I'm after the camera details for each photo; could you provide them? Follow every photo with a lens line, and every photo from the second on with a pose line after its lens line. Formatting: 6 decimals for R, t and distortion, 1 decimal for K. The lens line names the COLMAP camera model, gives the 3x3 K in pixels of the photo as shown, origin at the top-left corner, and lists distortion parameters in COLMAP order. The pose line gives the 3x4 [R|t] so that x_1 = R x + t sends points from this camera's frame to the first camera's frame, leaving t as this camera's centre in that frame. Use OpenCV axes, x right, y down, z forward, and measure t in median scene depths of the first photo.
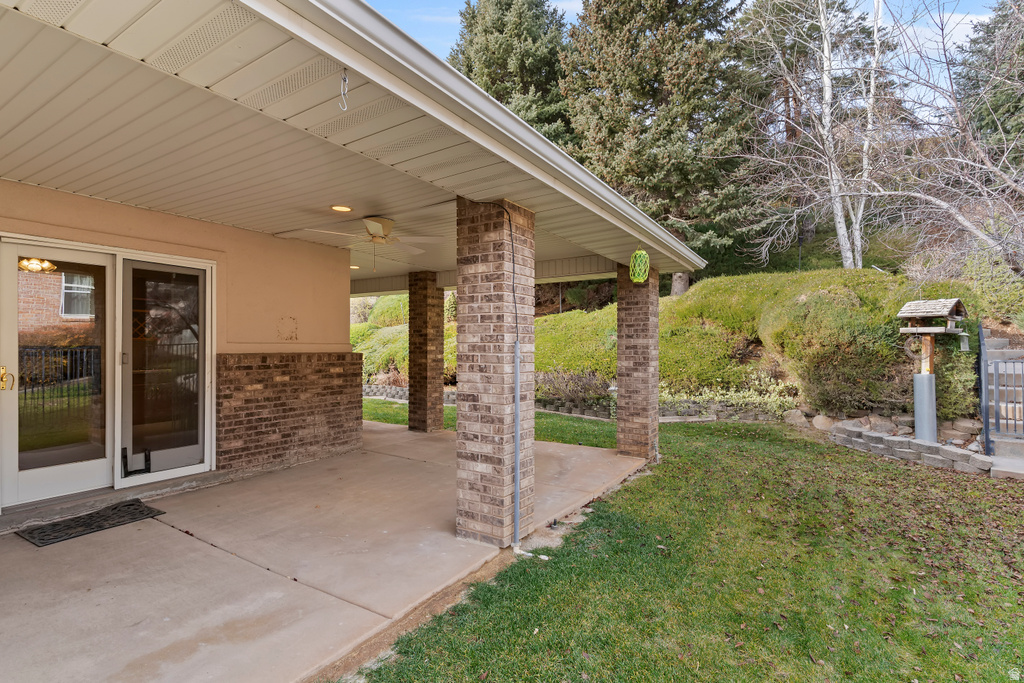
lens RADIAL K [[492.2, 0, 512.2], [0, 492.2, 345.3], [0, 0, 1]] dist [0.002026, 0.001000]
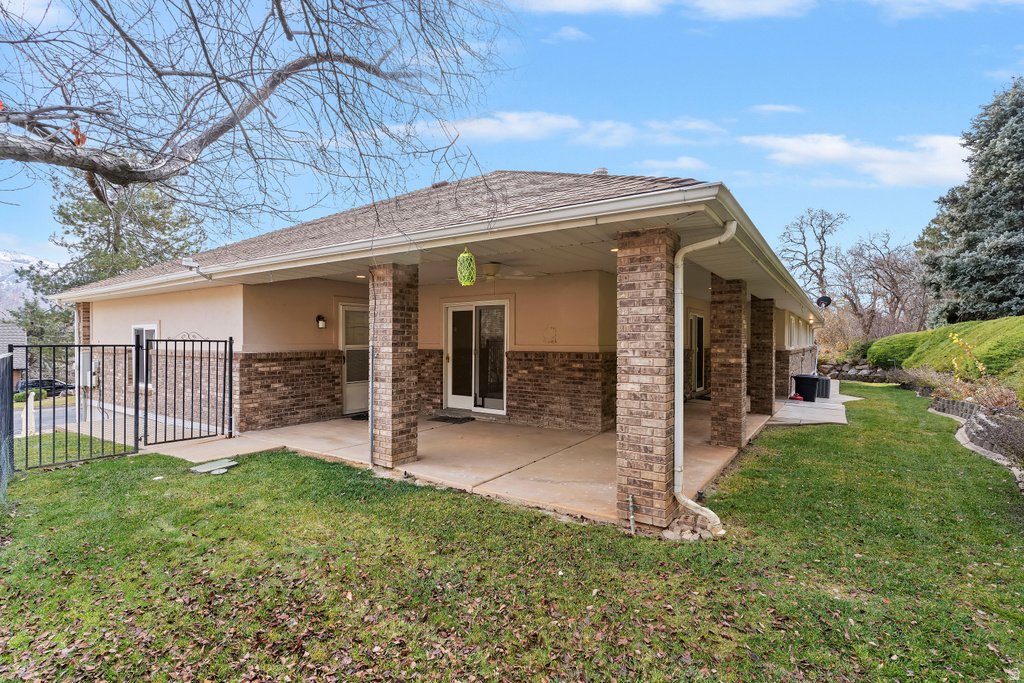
lens RADIAL K [[492.2, 0, 513.5], [0, 492.2, 340.2], [0, 0, 1]] dist [0.002026, 0.001000]
pose [[-0.040724, -0.004928, -0.999158, 1.069727], [-0.001324, 0.999987, -0.004878, -0.011925], [0.999170, 0.001124, -0.040730, 0.981575]]
